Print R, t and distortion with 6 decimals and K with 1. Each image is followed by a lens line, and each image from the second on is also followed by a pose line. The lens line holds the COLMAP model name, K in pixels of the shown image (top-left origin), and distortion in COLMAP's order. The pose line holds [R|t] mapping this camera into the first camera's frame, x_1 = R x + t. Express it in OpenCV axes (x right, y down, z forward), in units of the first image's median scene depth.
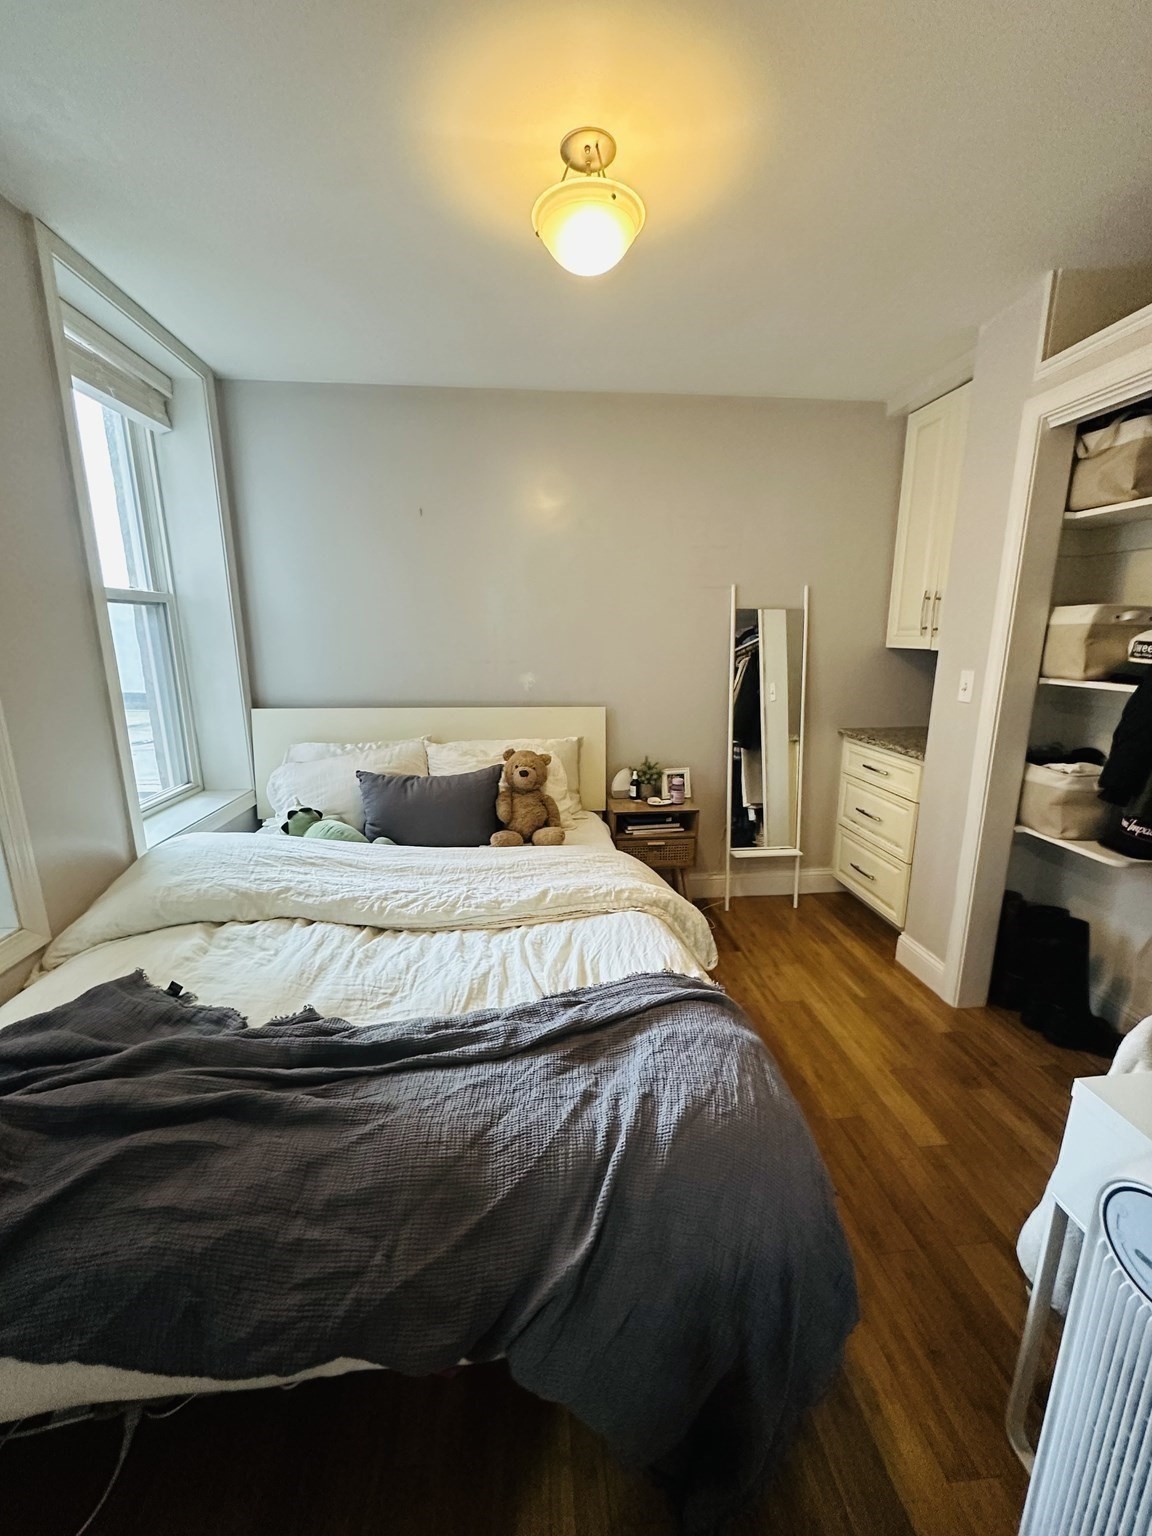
lens RADIAL K [[602.1, 0, 577.7], [0, 602.1, 762.2], [0, 0, 1]] dist [-0.001706, 0.000319]
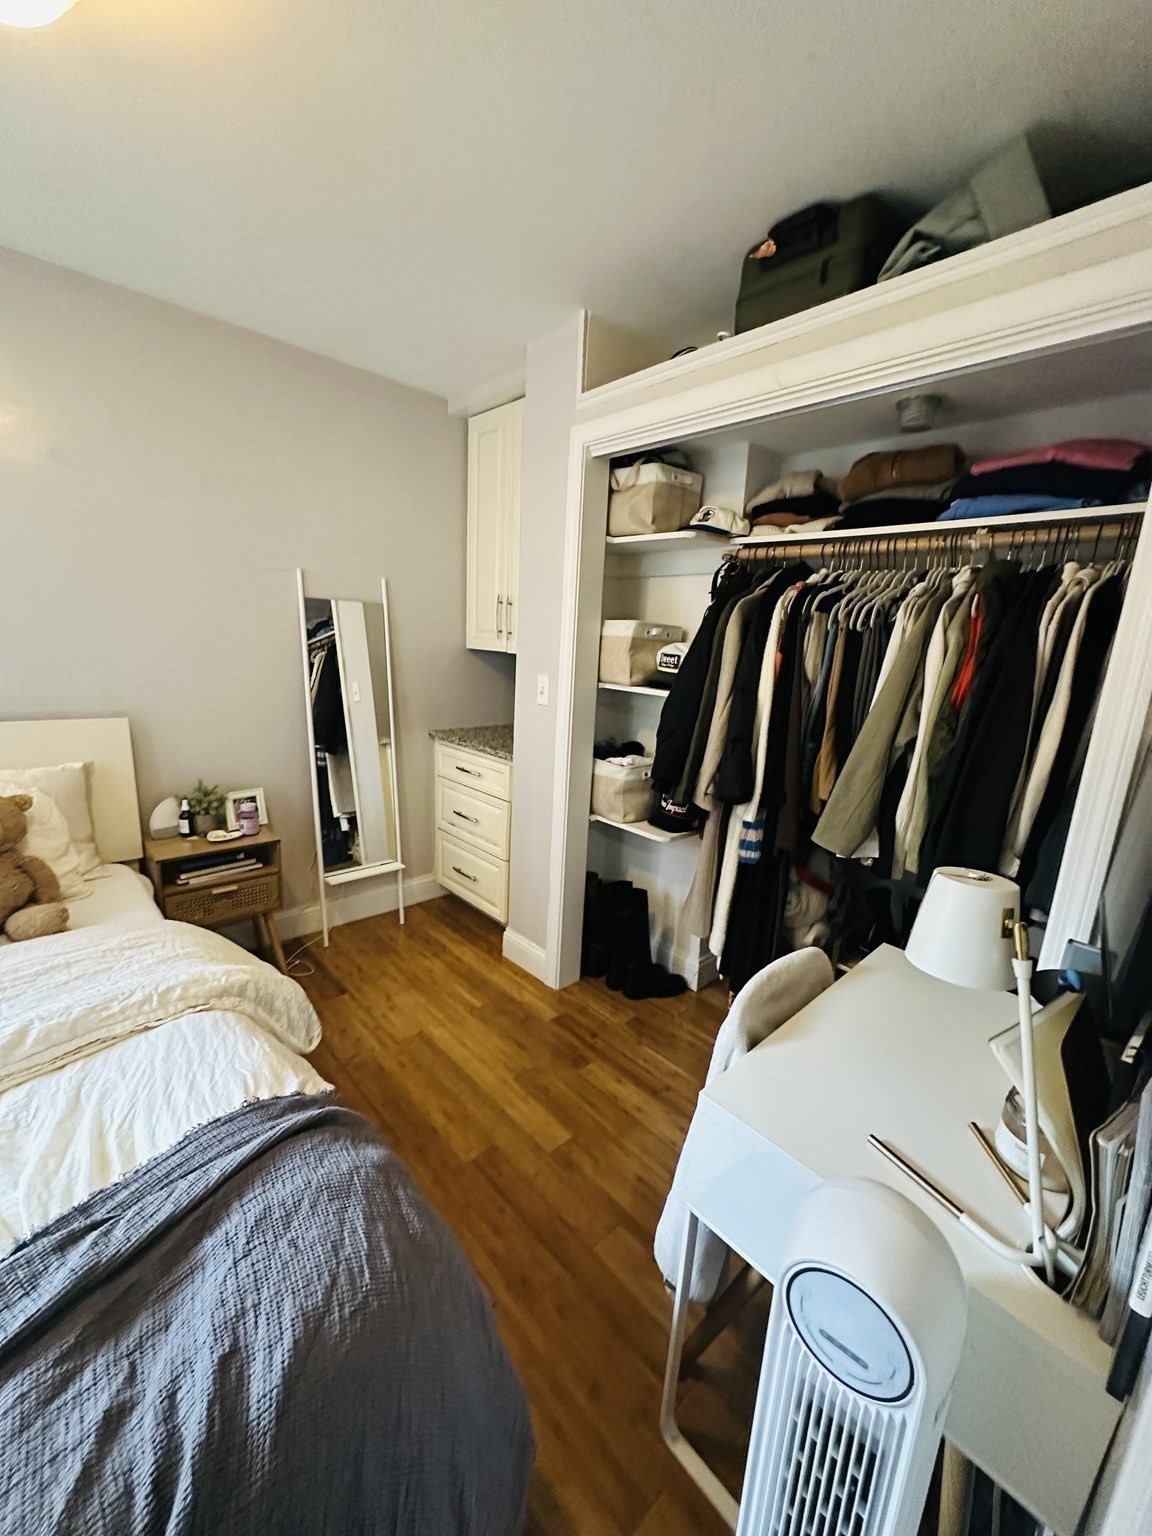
lens RADIAL K [[602.1, 0, 577.7], [0, 602.1, 762.2], [0, 0, 1]] dist [-0.001706, 0.000319]
pose [[0.786356, -0.085380, 0.611845, 0.038331], [0.076610, 0.996236, 0.040559, -0.040446], [-0.613005, 0.014980, 0.789937, 0.138439]]
